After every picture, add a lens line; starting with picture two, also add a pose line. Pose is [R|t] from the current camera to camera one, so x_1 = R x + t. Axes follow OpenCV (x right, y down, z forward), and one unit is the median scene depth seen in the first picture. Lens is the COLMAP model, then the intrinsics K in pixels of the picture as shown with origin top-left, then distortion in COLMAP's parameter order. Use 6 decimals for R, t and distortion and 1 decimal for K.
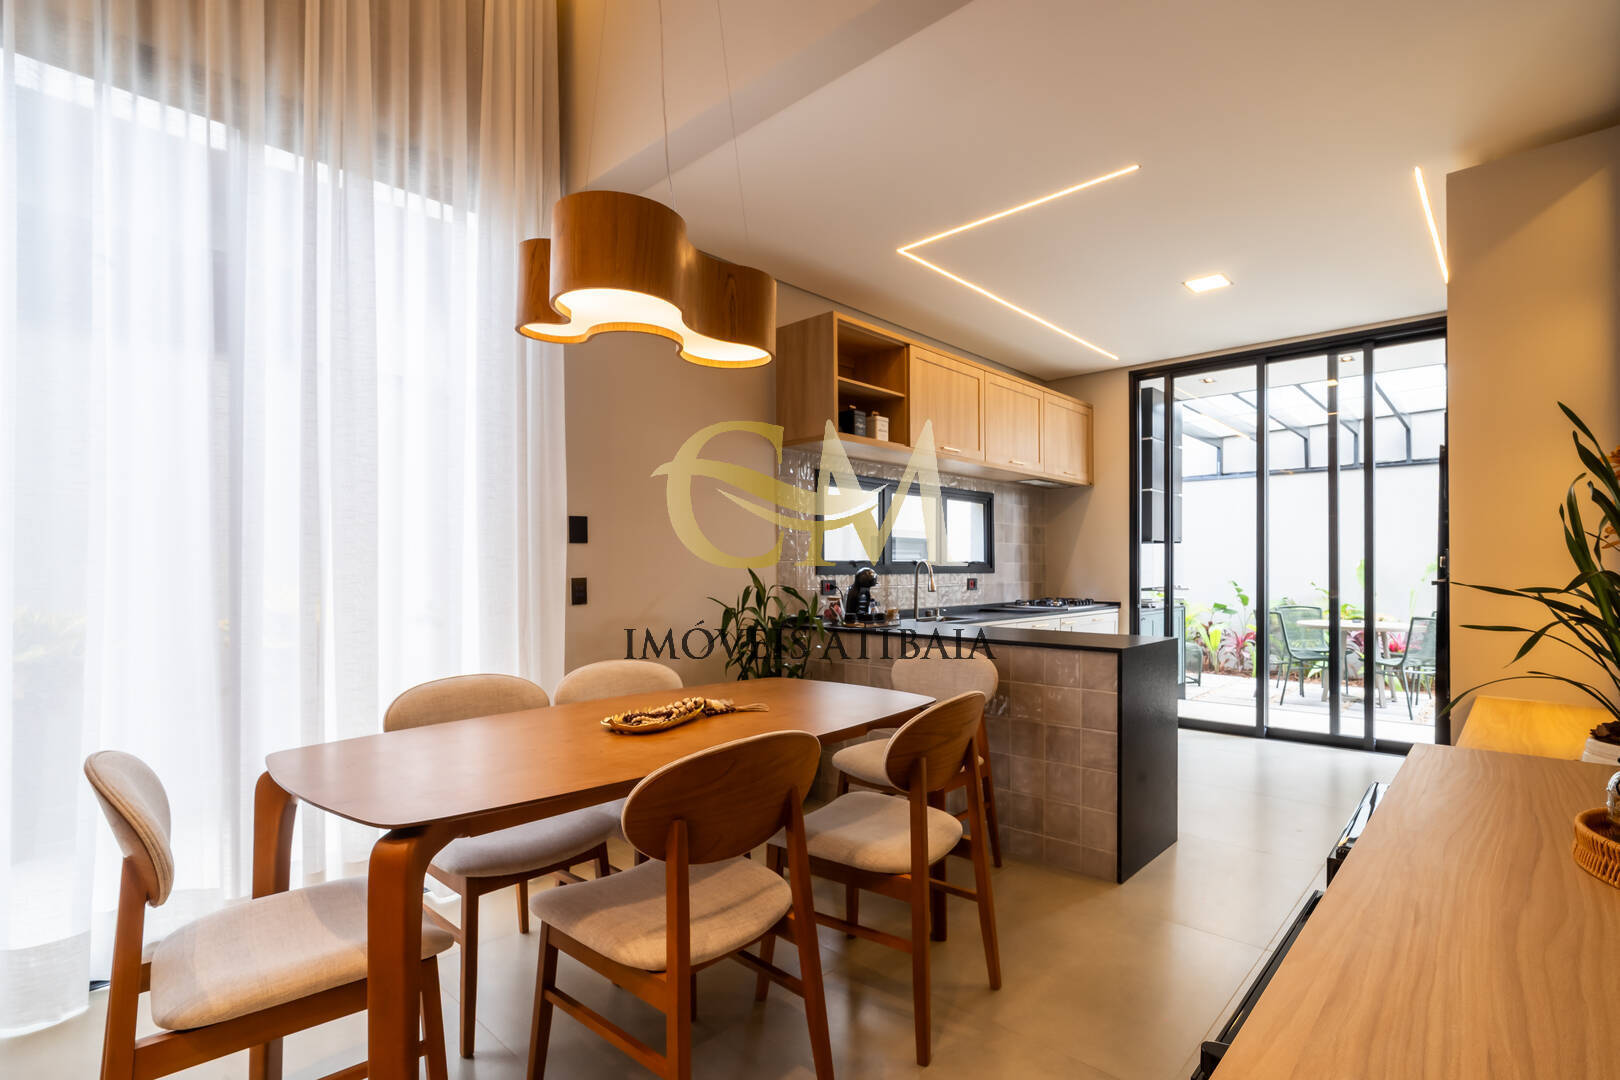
lens RADIAL K [[784.4, 0, 813.8], [0, 784.4, 571.8], [0, 0, 1]] dist [-0.009051, 0.001827]
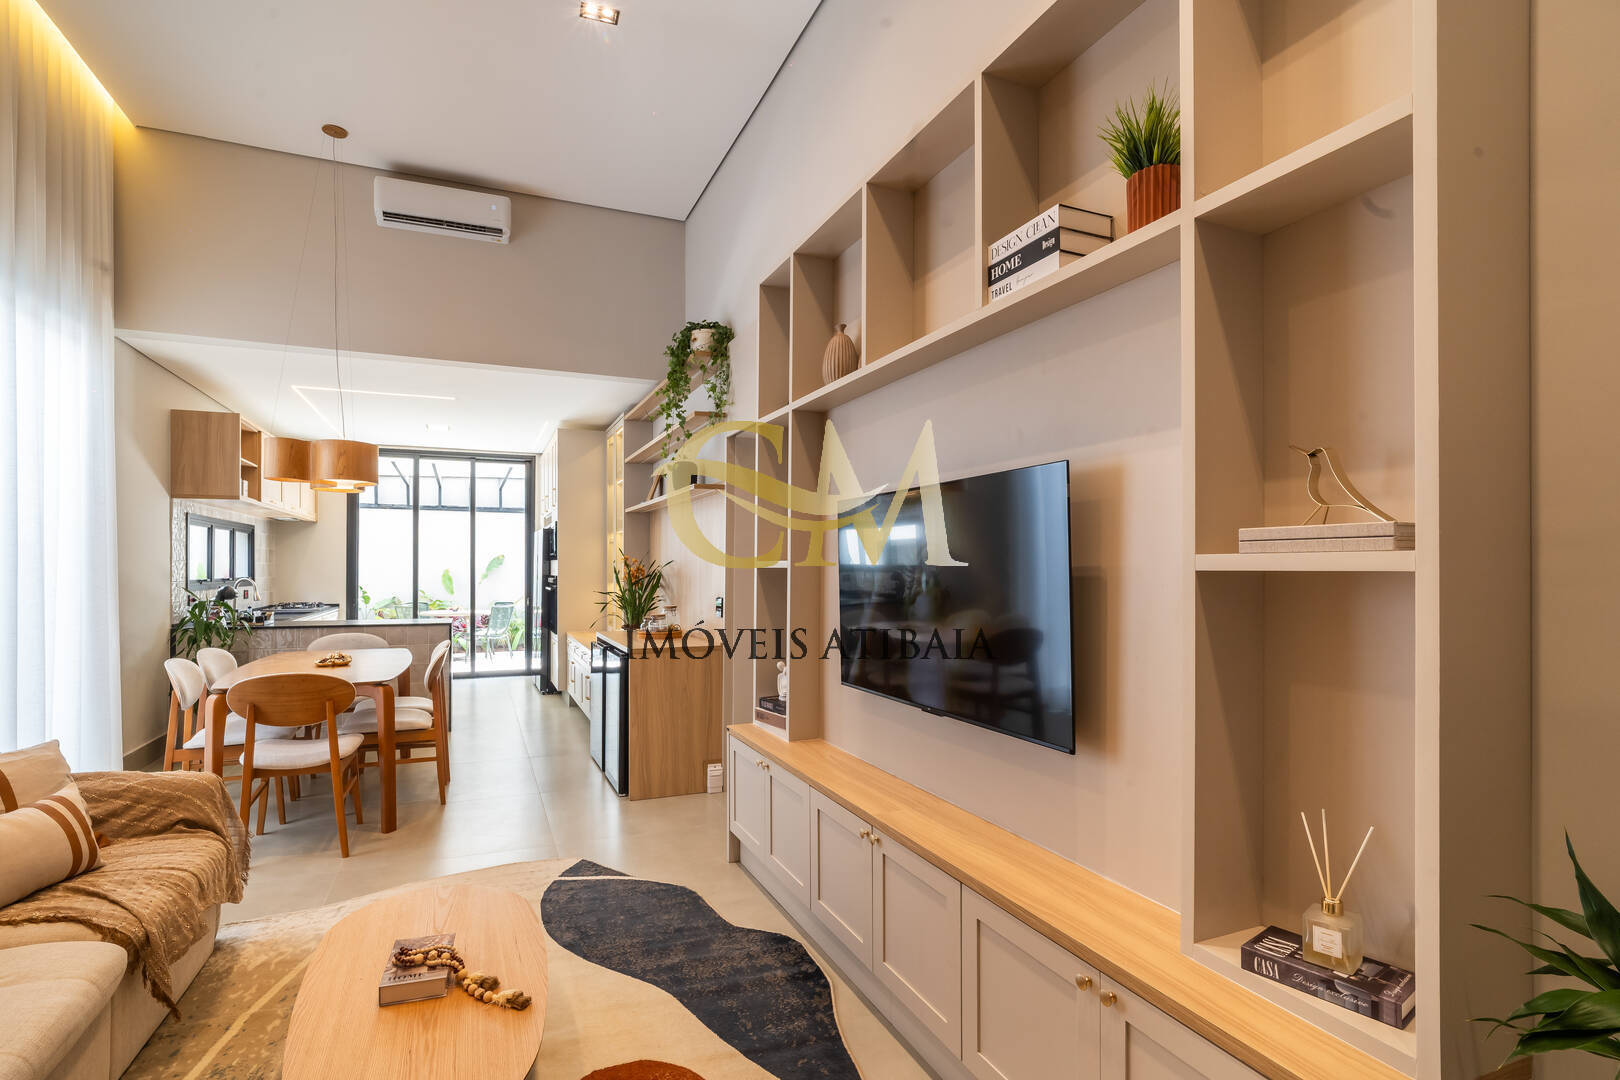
lens RADIAL K [[776.5, 0, 806.2], [0, 776.5, 571.4], [0, 0, 1]] dist [-0.015582, 0.001265]
pose [[0.406256, -0.002161, 0.913757, -0.720909], [0.000624, 0.999998, 0.002088, -0.029810], [-0.913759, -0.000278, 0.406256, -0.474918]]
